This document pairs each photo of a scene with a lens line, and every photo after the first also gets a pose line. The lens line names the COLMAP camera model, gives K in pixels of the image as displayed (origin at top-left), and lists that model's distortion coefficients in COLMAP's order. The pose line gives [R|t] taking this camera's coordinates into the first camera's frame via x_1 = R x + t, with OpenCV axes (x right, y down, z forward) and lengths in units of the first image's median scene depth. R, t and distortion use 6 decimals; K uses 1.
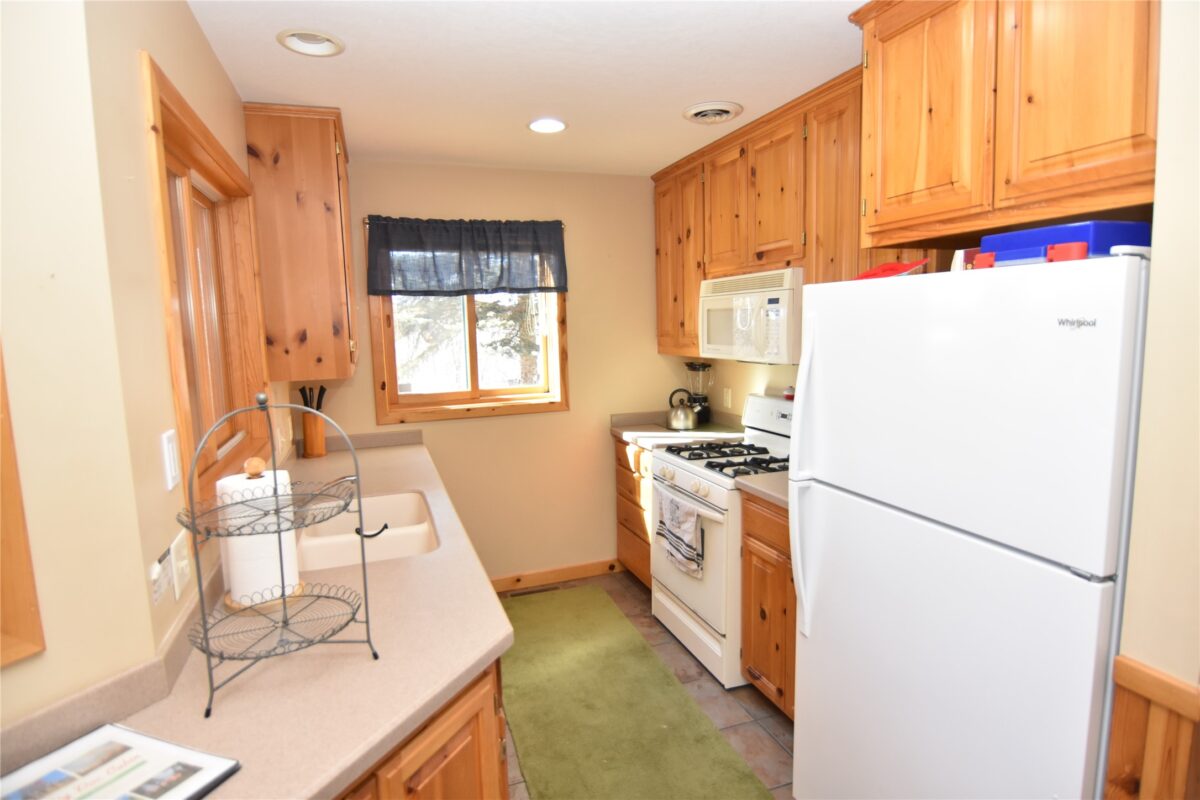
lens RADIAL K [[637.5, 0, 600.5], [0, 637.5, 394.0], [0, 0, 1]] dist [-0.002903, -0.002432]
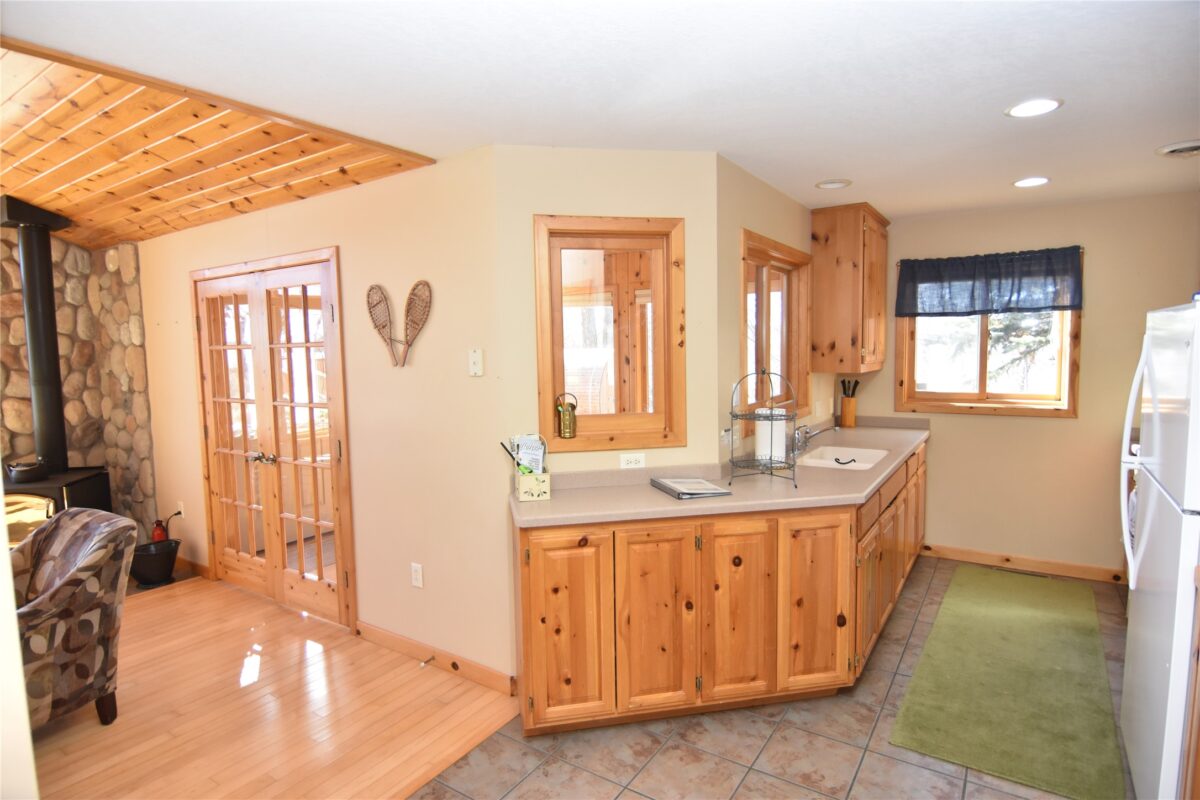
lens RADIAL K [[637.5, 0, 597.5], [0, 637.5, 399.7], [0, 0, 1]] dist [-0.002903, -0.002432]
pose [[0.596961, 0.083872, -0.797874, 0.352641], [-0.089534, 0.995273, 0.037634, 0.028669], [0.797258, 0.048971, 0.601648, -0.327994]]
